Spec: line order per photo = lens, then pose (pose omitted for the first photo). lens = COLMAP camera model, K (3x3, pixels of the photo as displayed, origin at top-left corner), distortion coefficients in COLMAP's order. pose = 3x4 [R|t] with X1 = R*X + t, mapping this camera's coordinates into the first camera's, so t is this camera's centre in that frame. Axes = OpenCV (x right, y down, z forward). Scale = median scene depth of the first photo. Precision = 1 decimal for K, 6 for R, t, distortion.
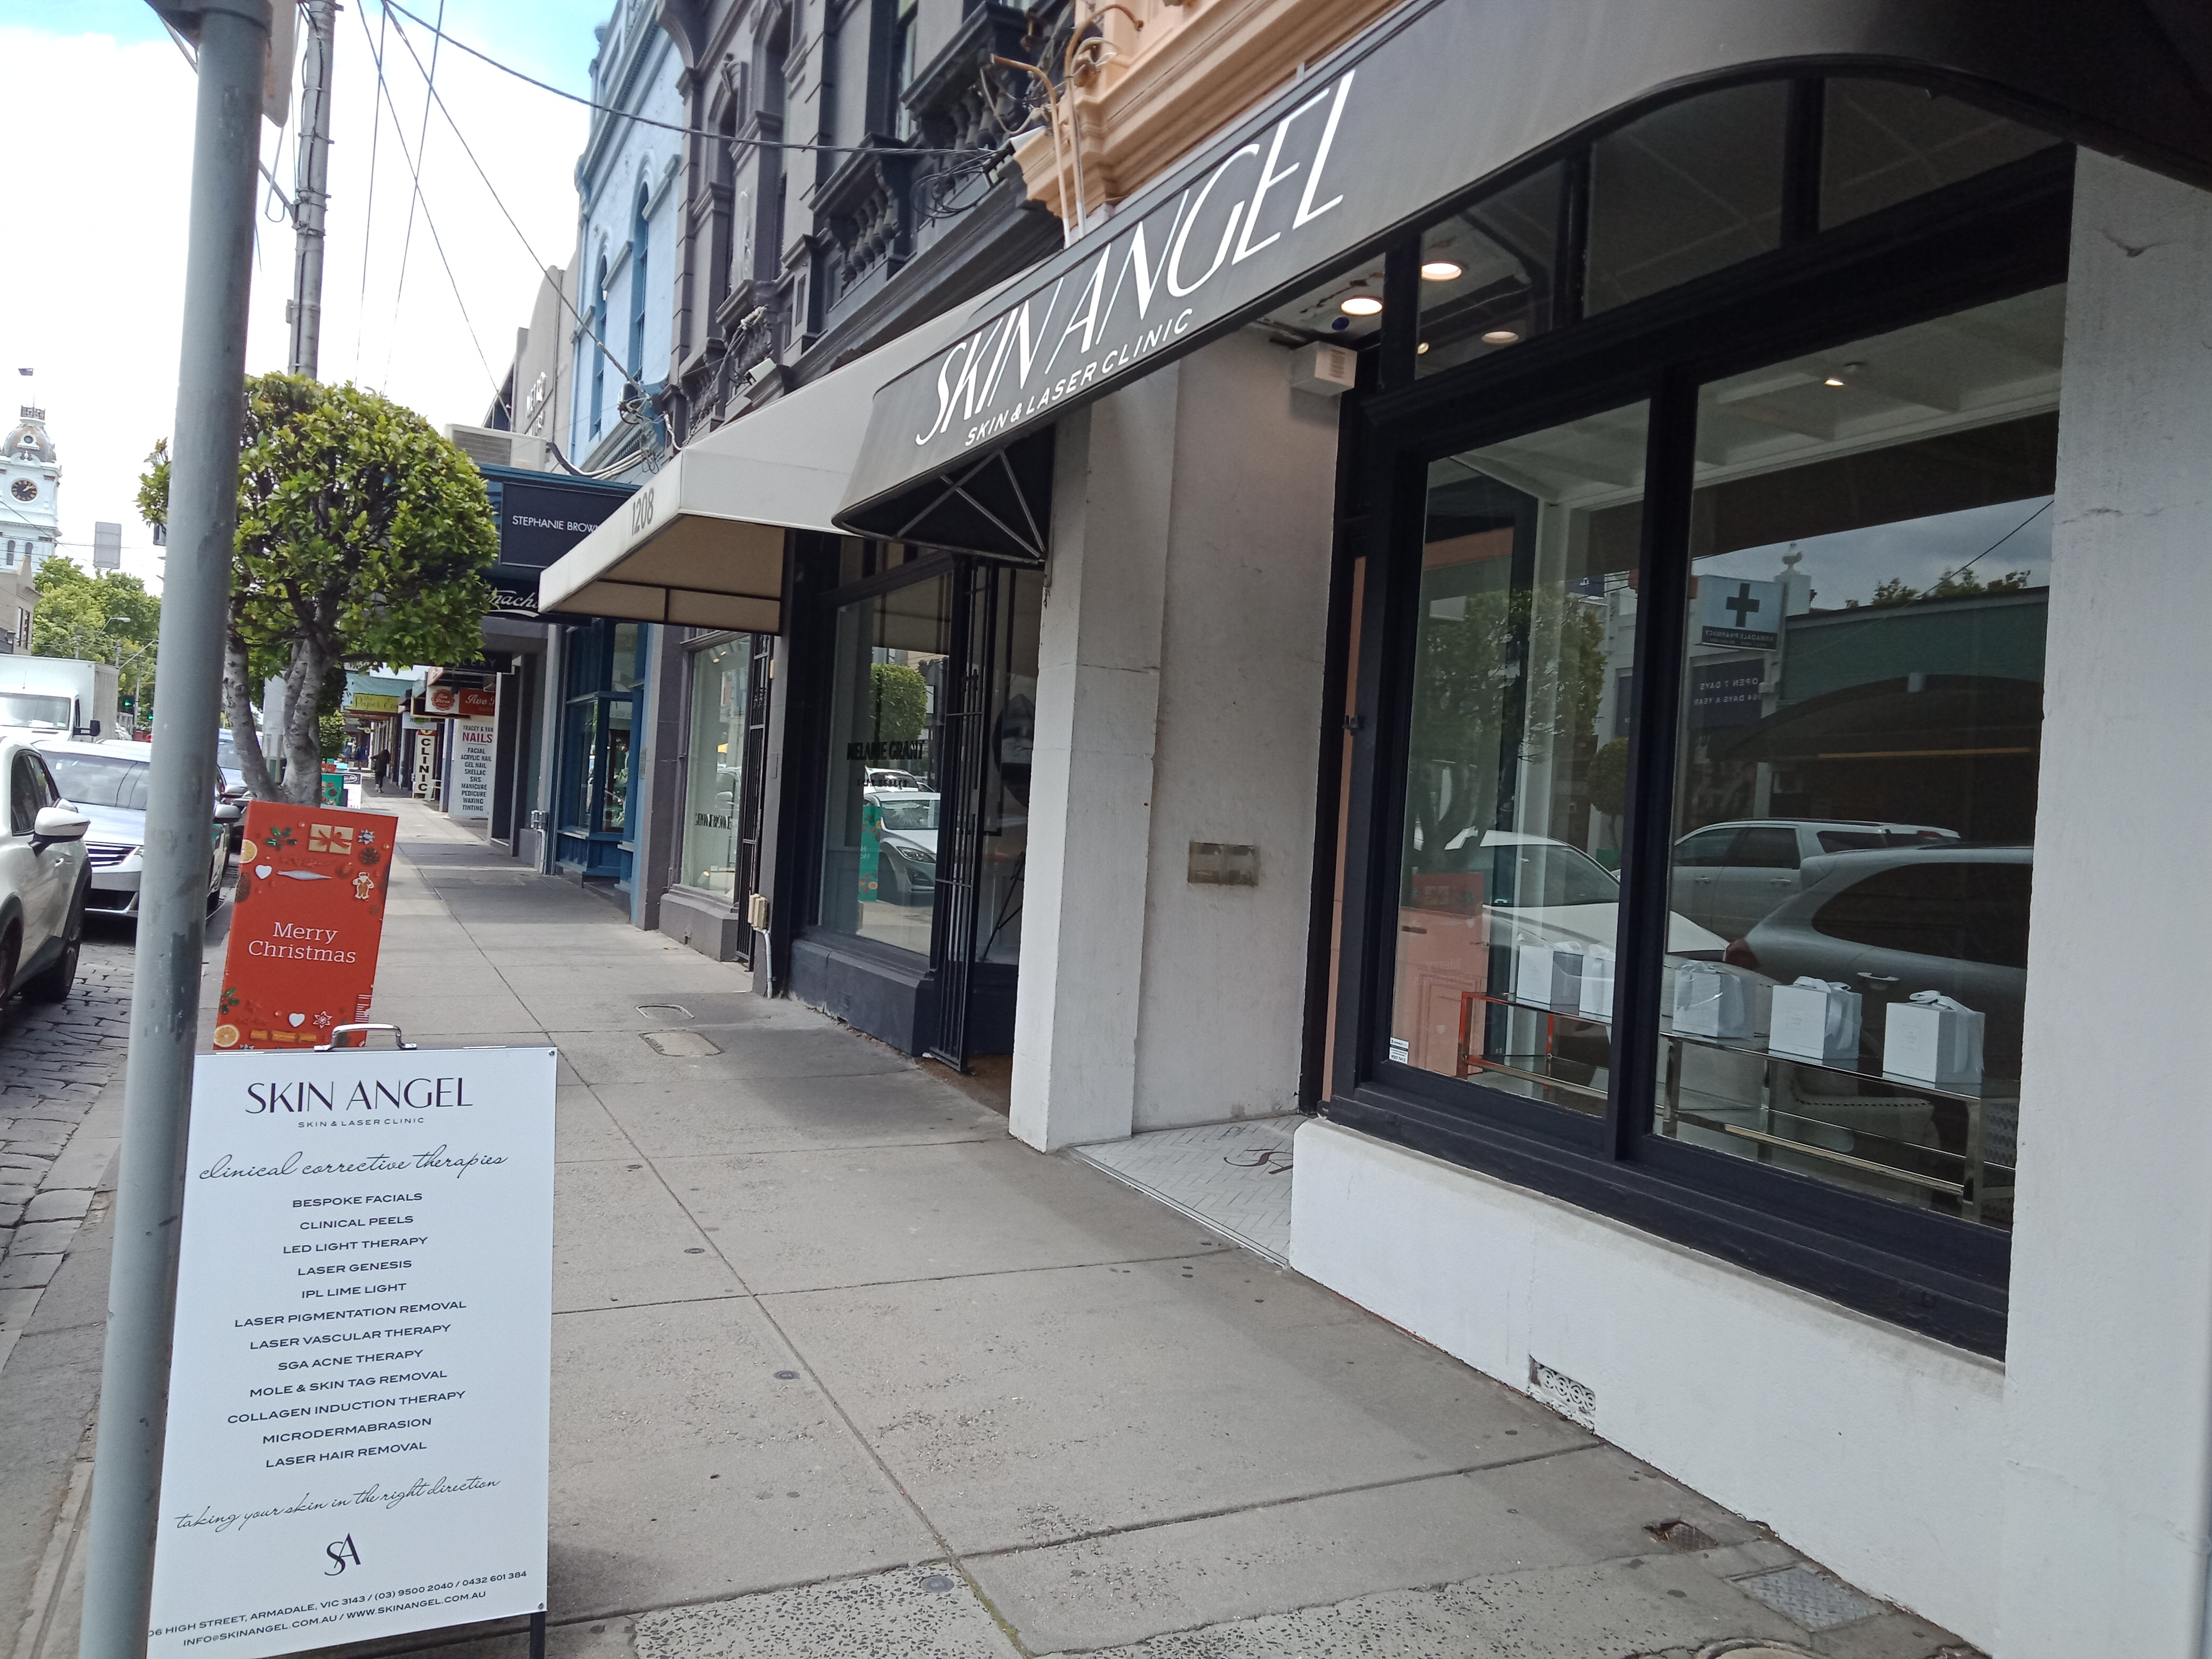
lens RADIAL K [[1602.6, 0, 1107.6], [0, 1602.6, 823.6], [0, 0, 1]] dist [0.010351, 0.006830]
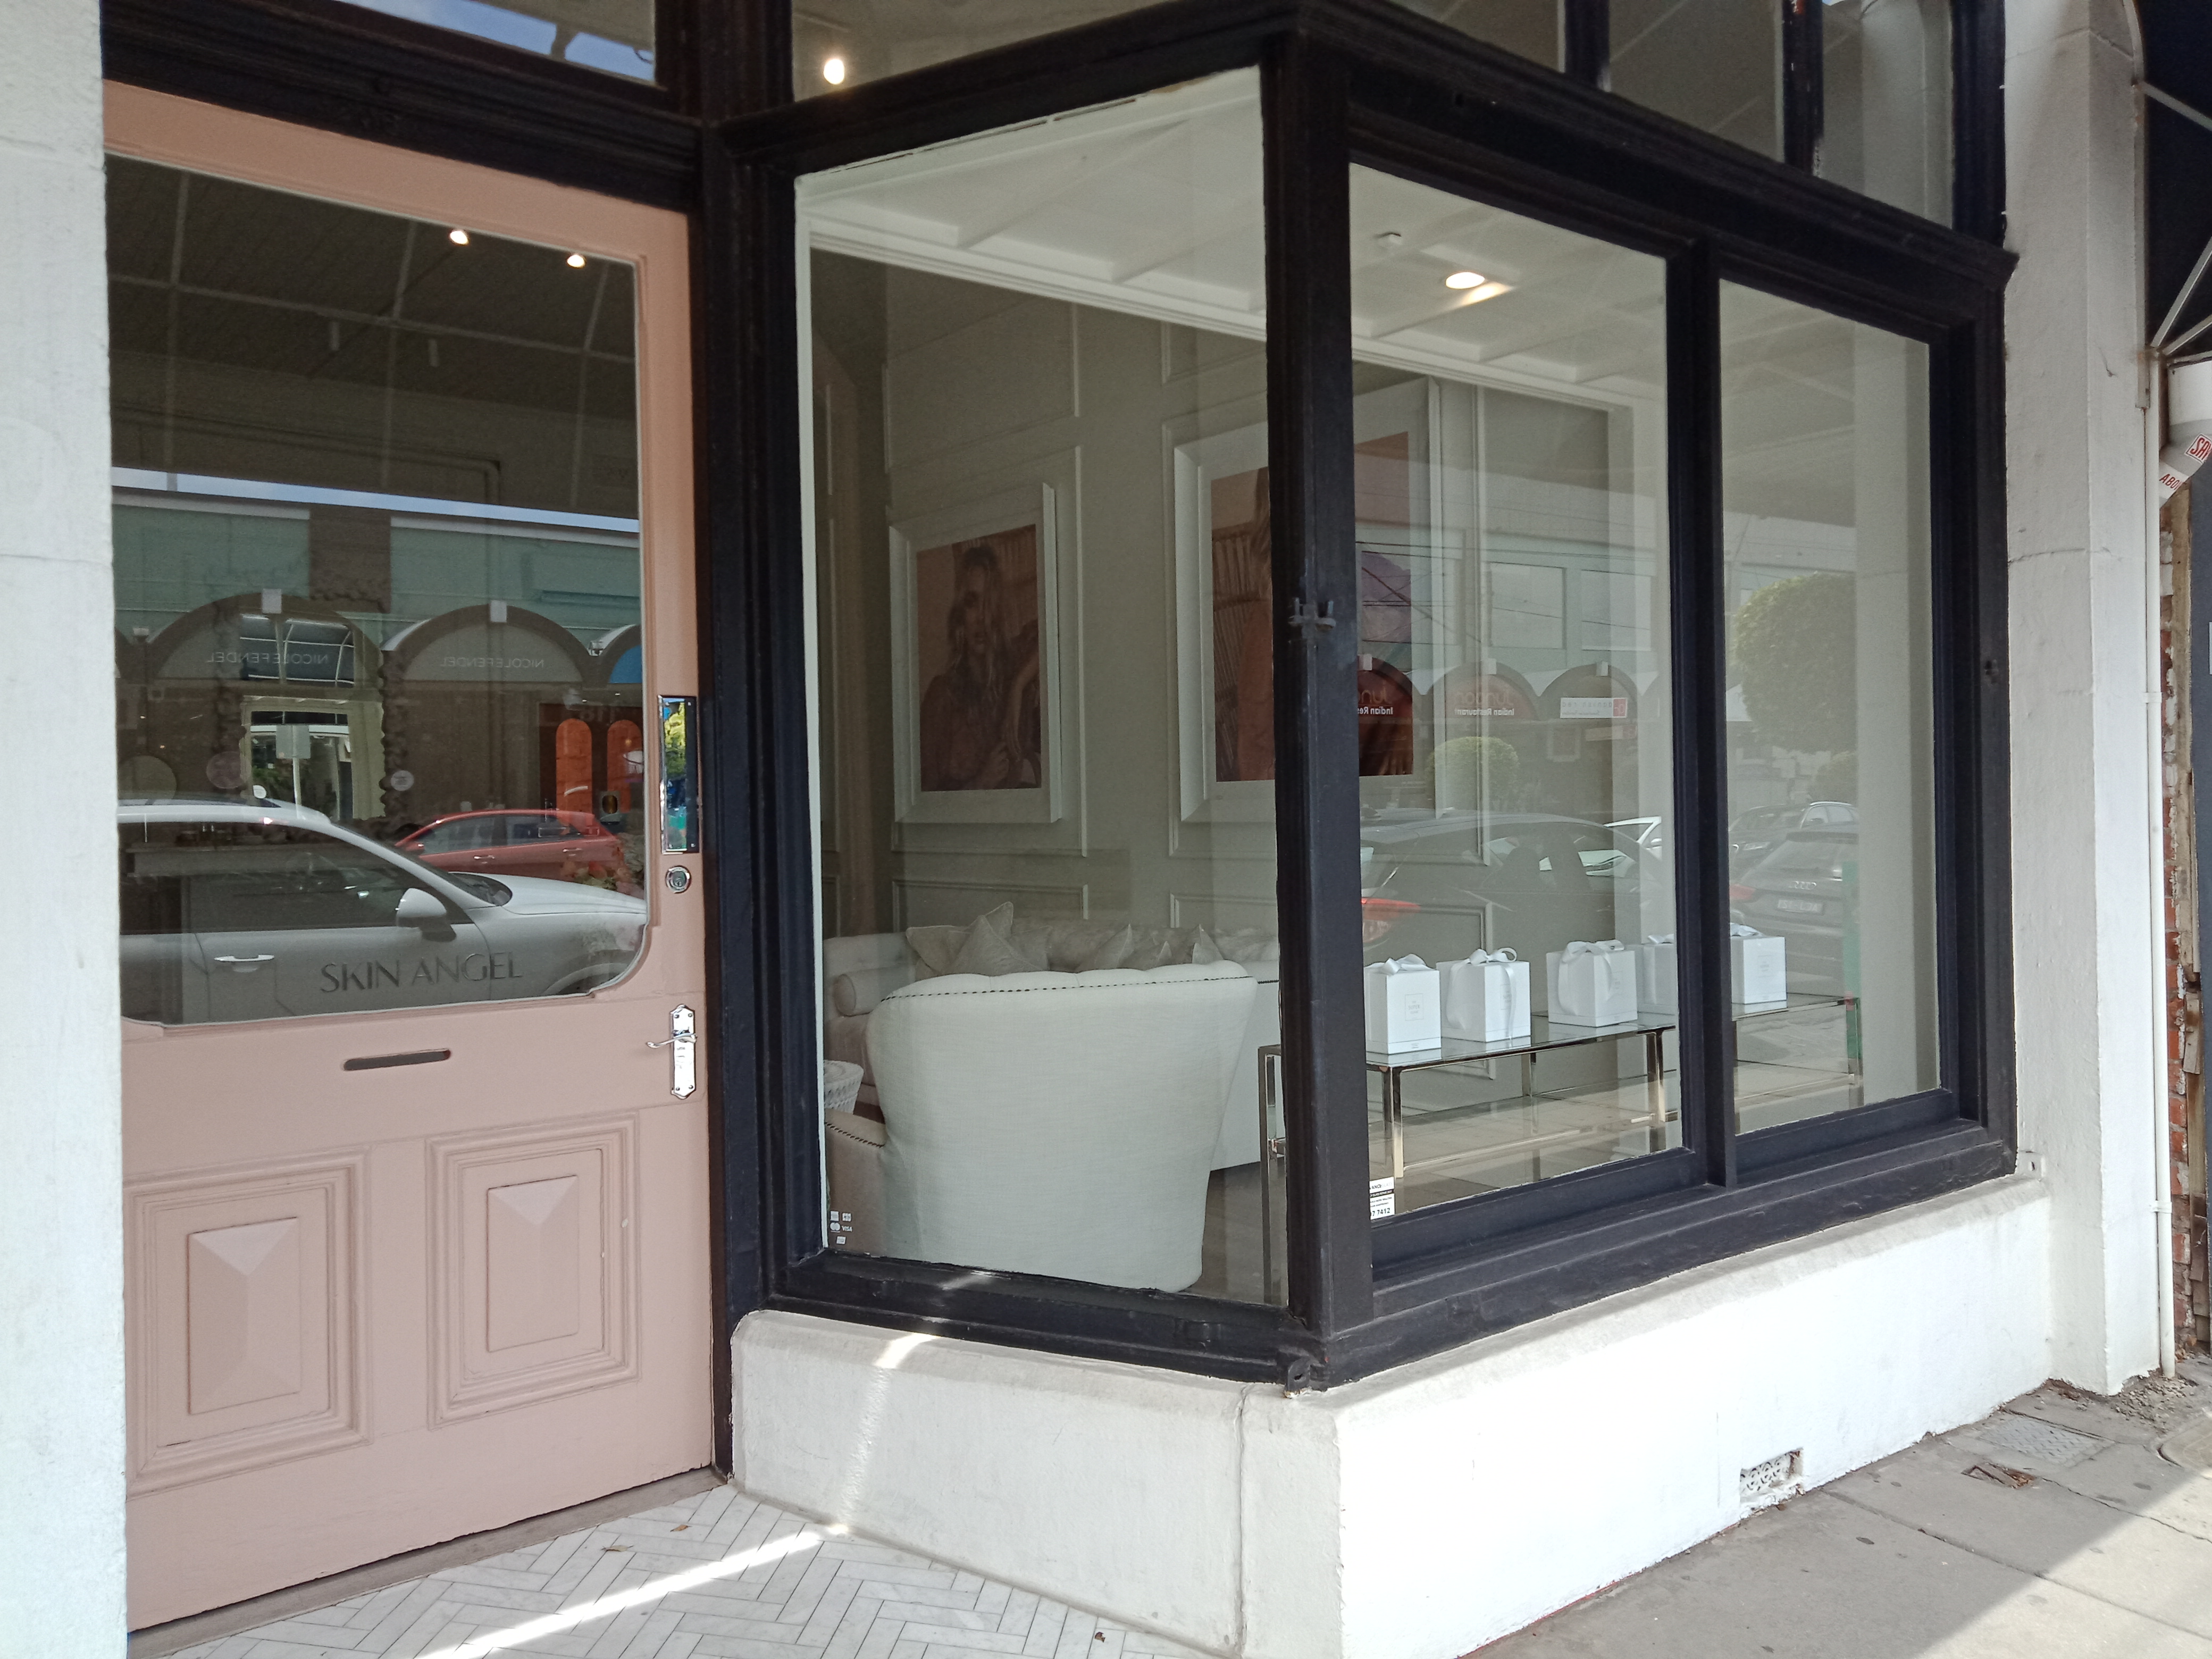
lens RADIAL K [[1602.6, 0, 1105.8], [0, 1602.6, 824.3], [0, 0, 1]] dist [0.010351, 0.006830]
pose [[-0.196782, -0.066229, 0.978208, -0.450978], [0.005210, 0.997631, 0.068593, -0.040638], [-0.980433, 0.018595, -0.195971, 1.549254]]
